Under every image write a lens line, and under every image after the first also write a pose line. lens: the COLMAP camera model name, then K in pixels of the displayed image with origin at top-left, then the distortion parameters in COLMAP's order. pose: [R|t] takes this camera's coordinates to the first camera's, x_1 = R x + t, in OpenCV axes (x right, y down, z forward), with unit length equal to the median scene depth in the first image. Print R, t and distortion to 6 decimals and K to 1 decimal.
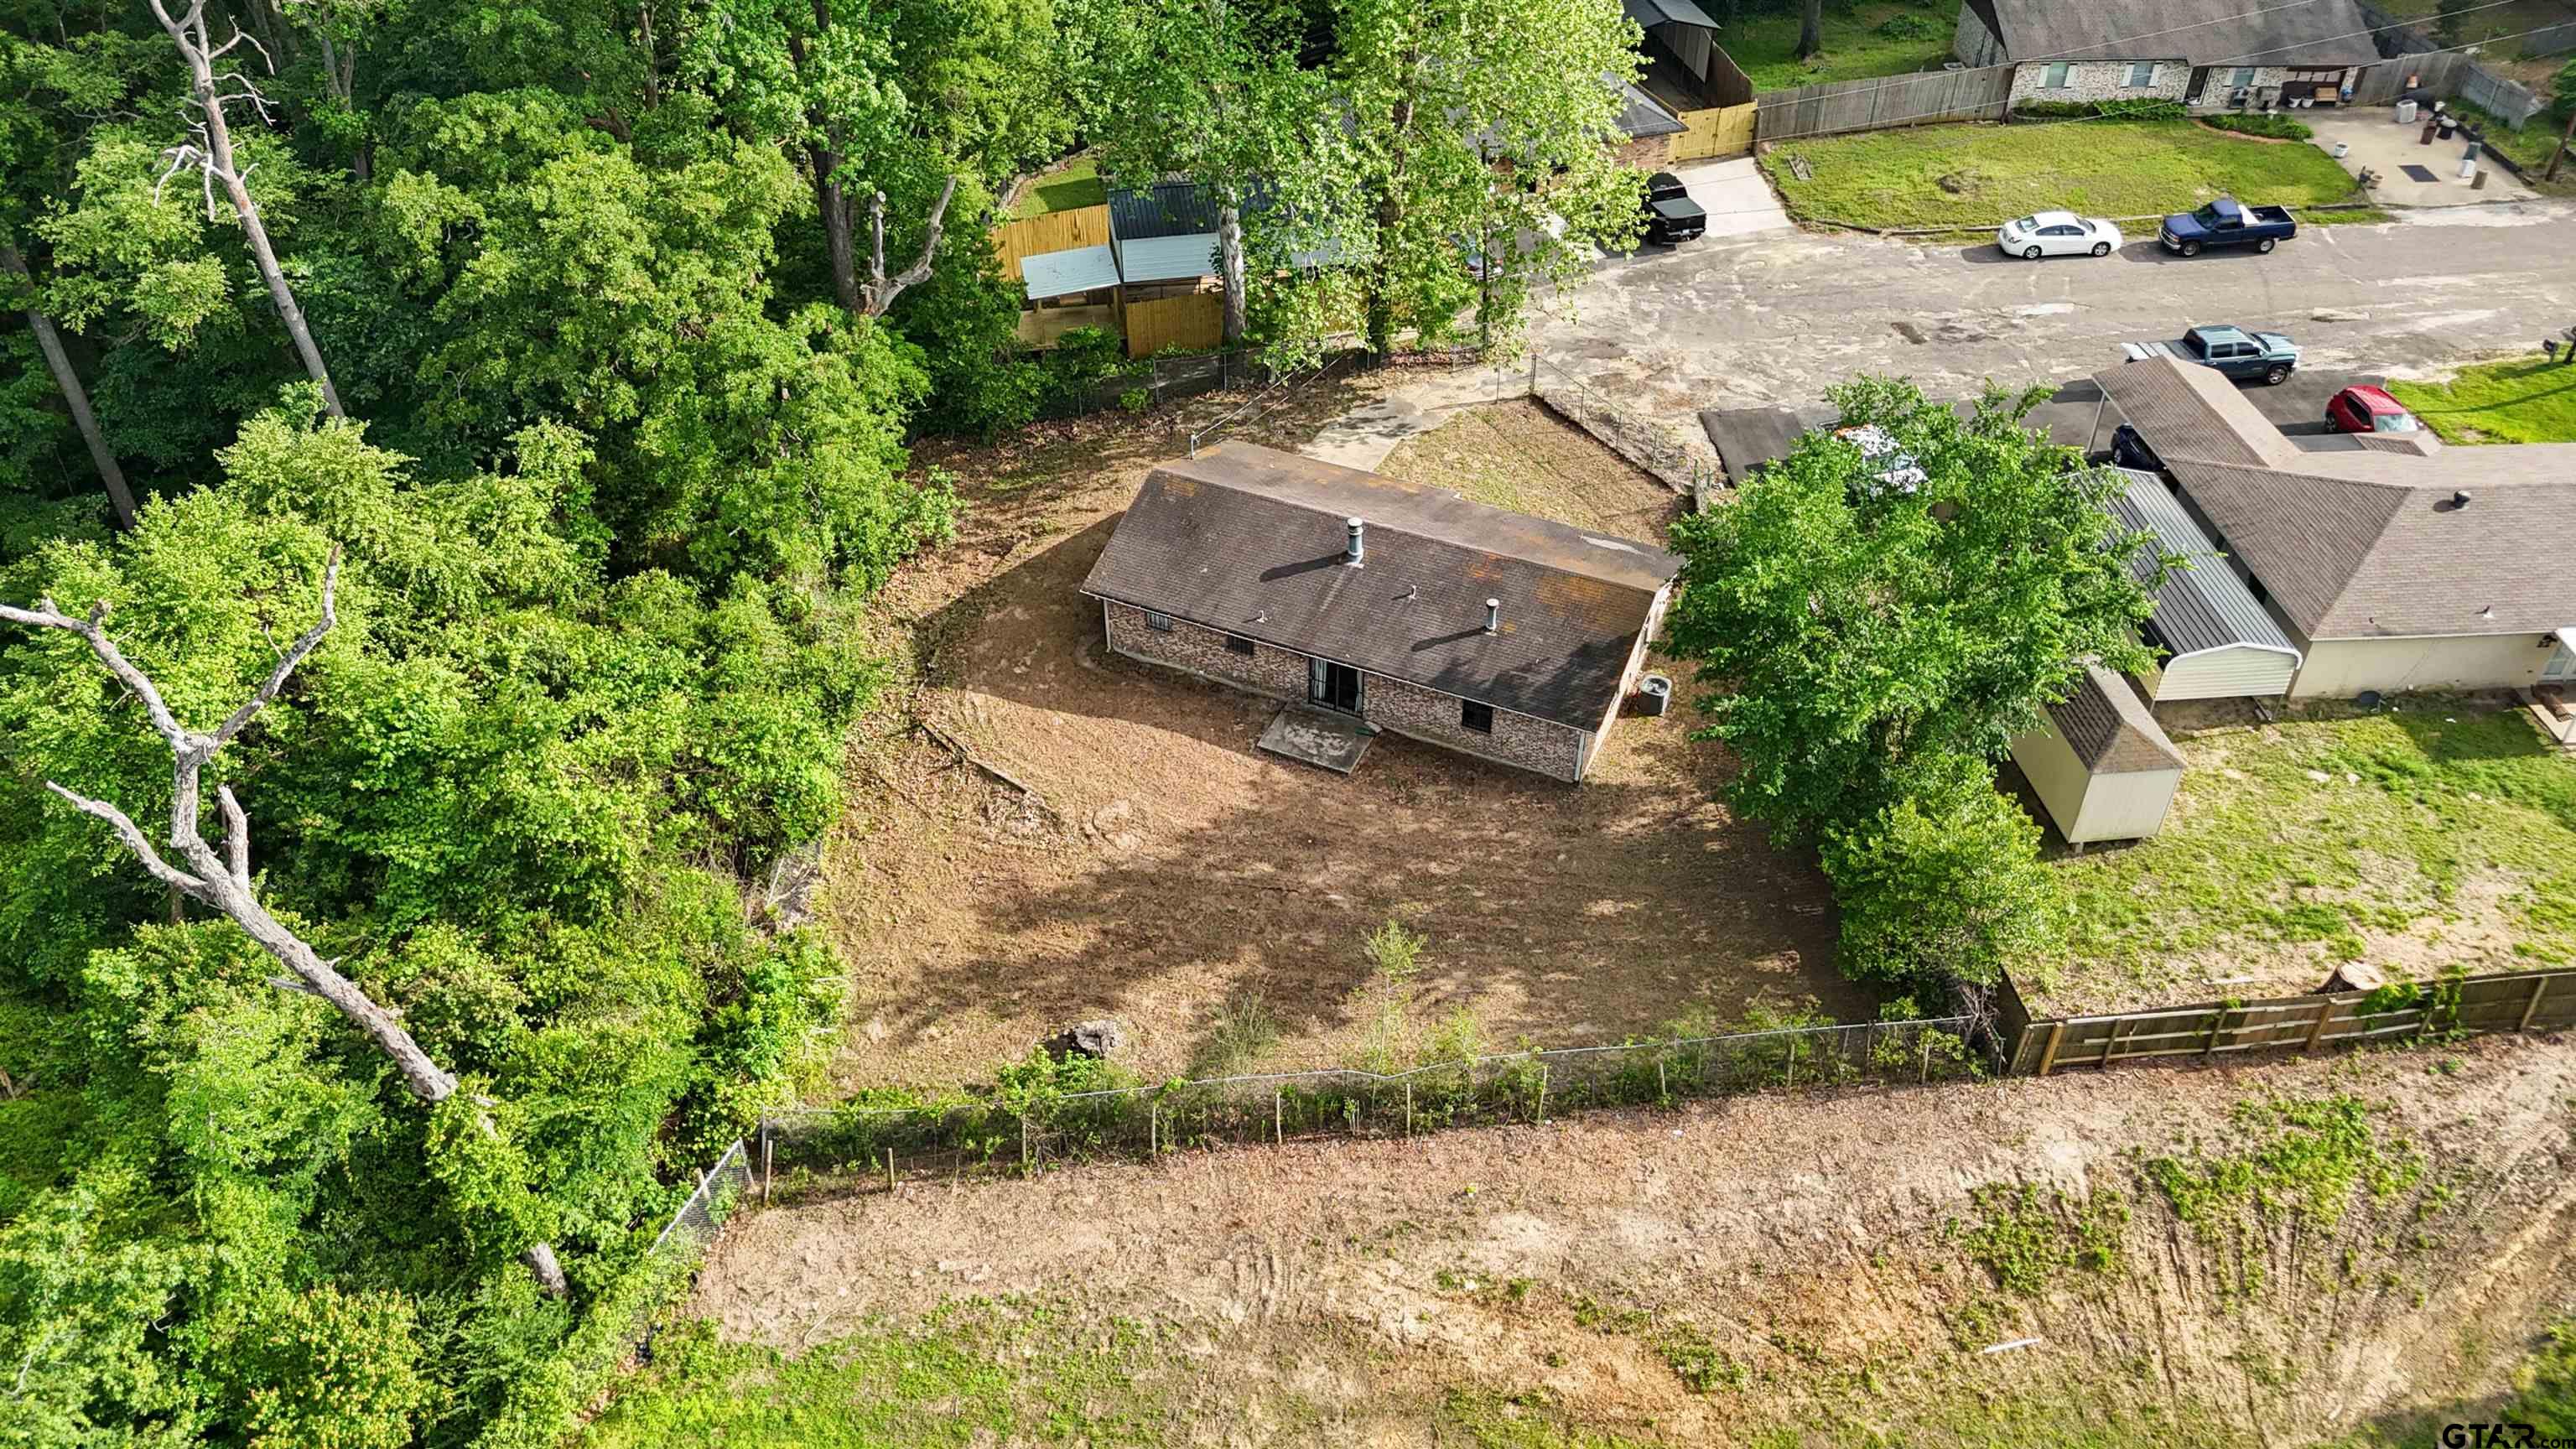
lens RADIAL K [[2030.4, 0, 1319.0], [0, 2030.4, 727.0], [0, 0, 1]] dist [0.030811, -0.009314]
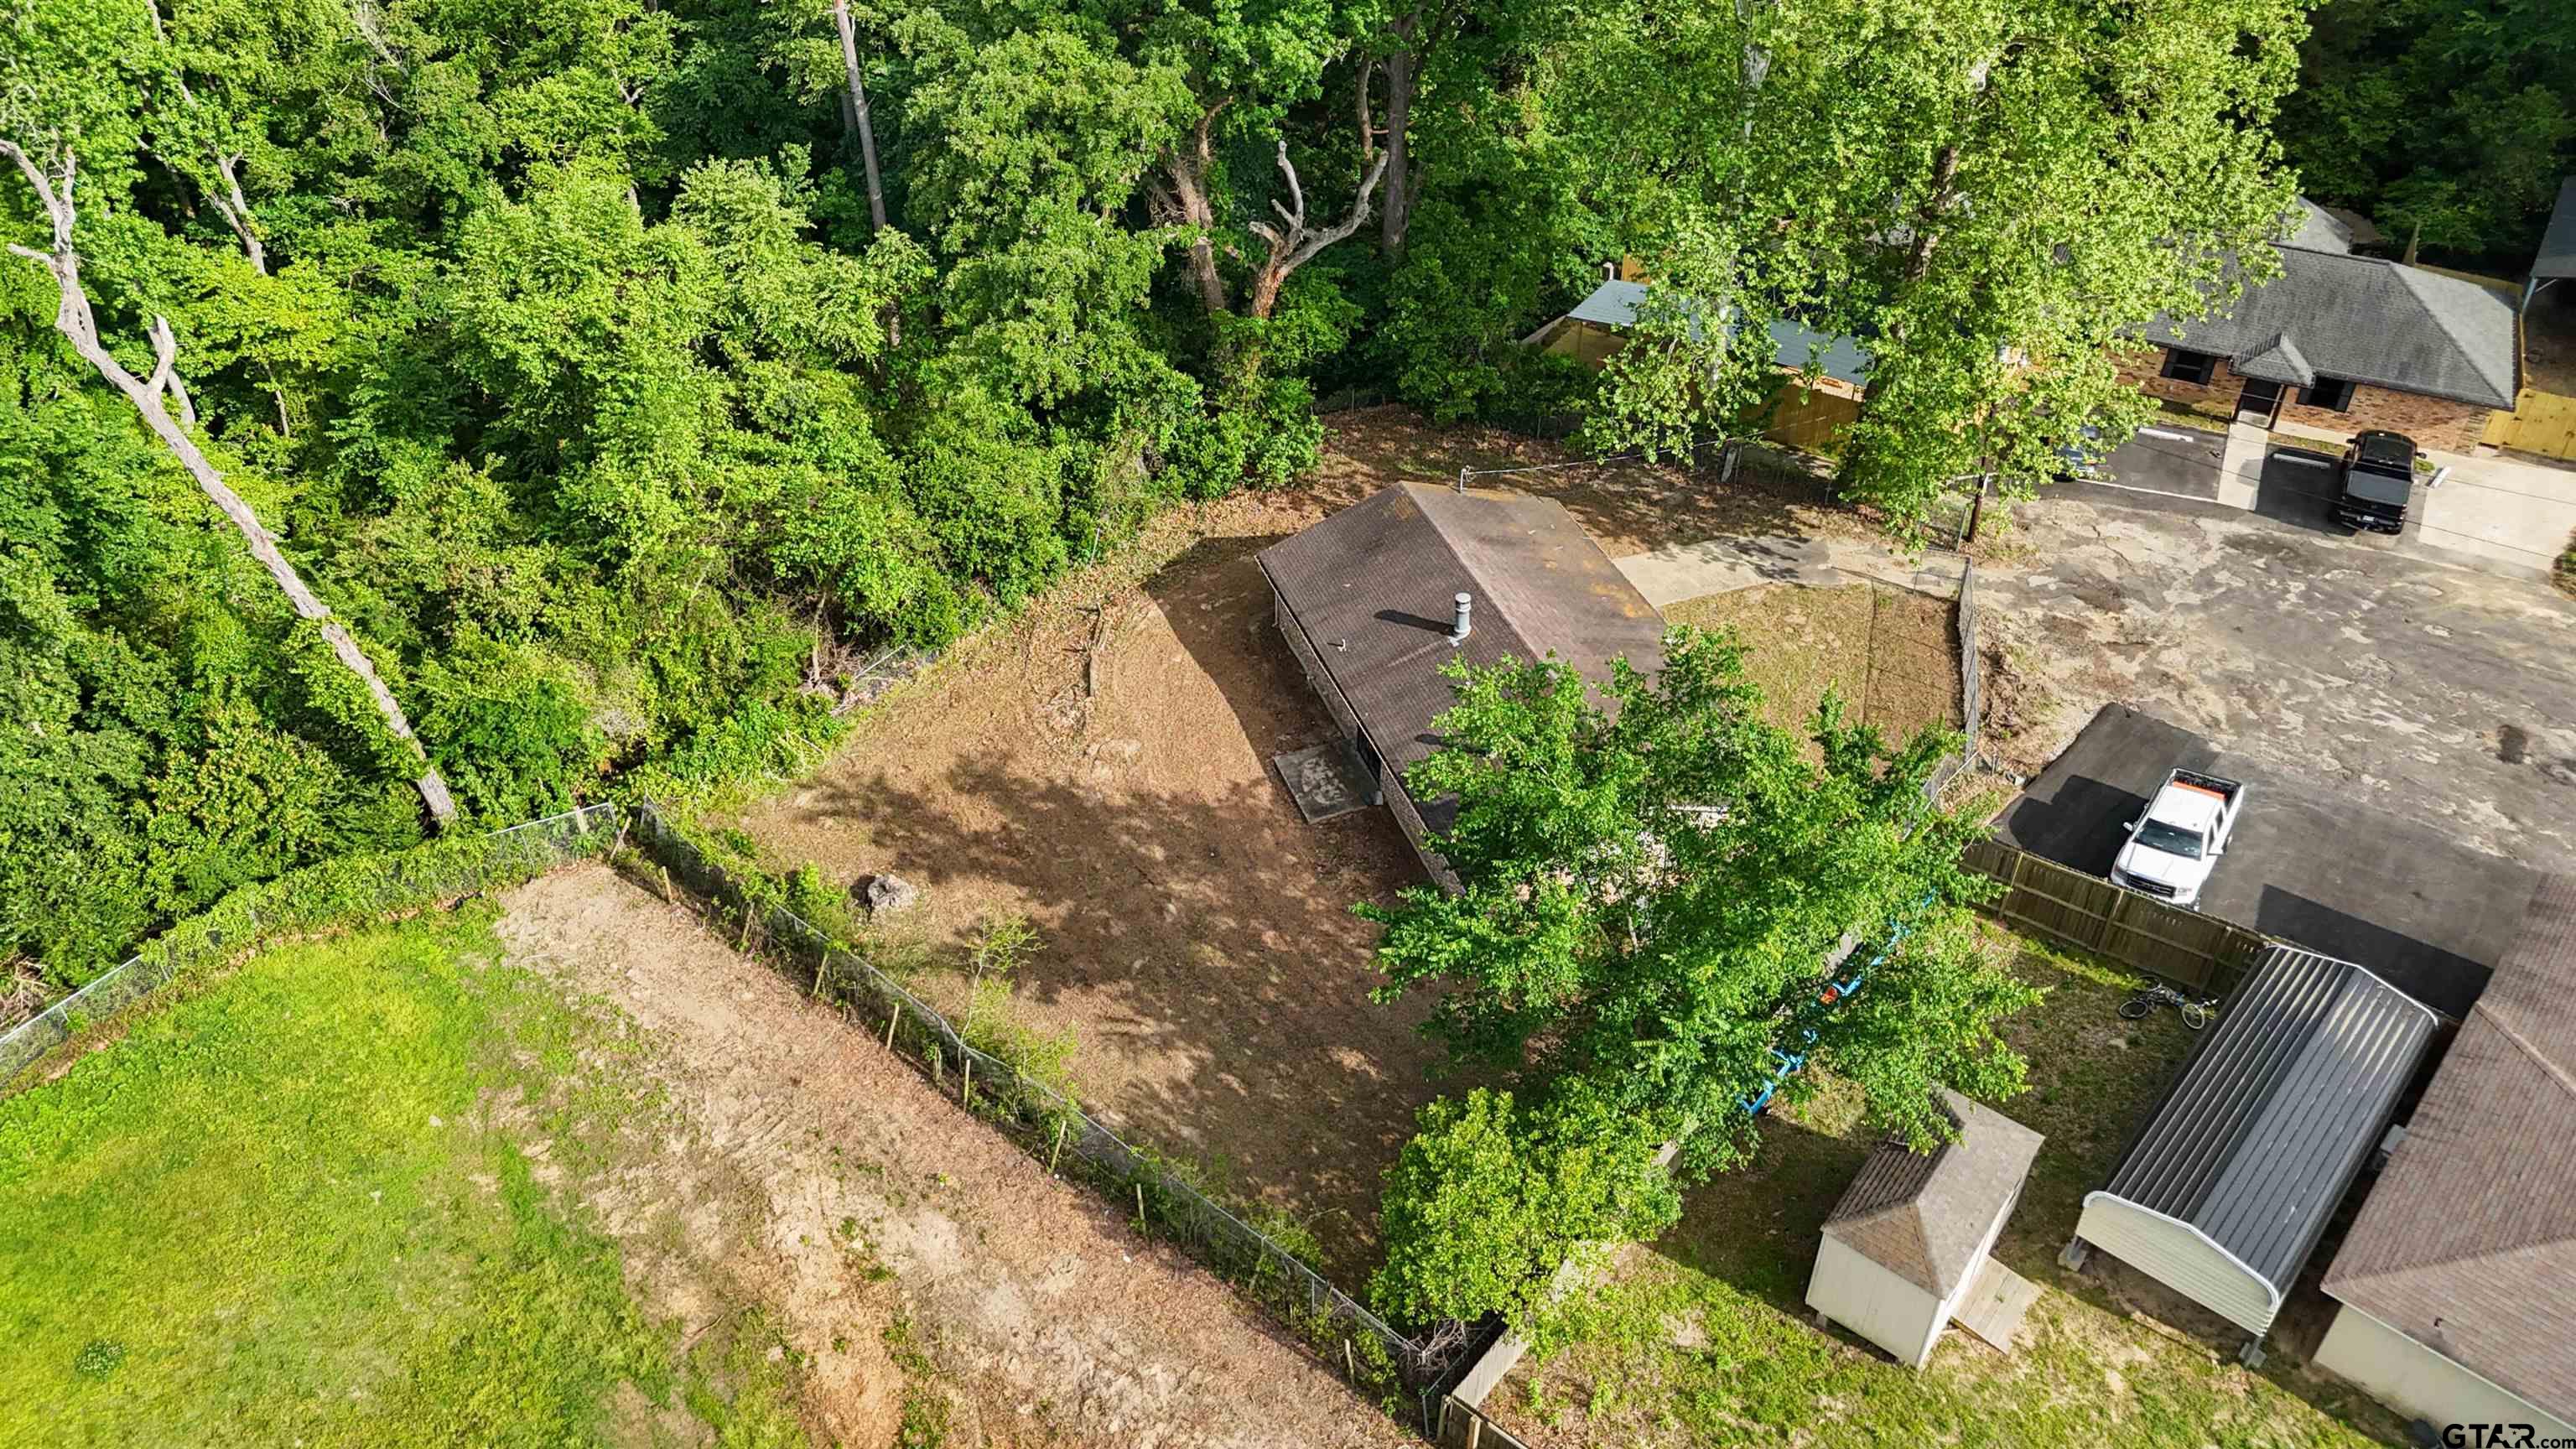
lens RADIAL K [[2030.4, 0, 1319.0], [0, 2030.4, 727.0], [0, 0, 1]] dist [0.030811, -0.009314]
pose [[0.686270, 0.434730, -0.583132, 0.623477], [-0.434187, 0.888064, 0.151078, -0.183758], [0.583536, 0.149508, 0.798206, 0.243672]]
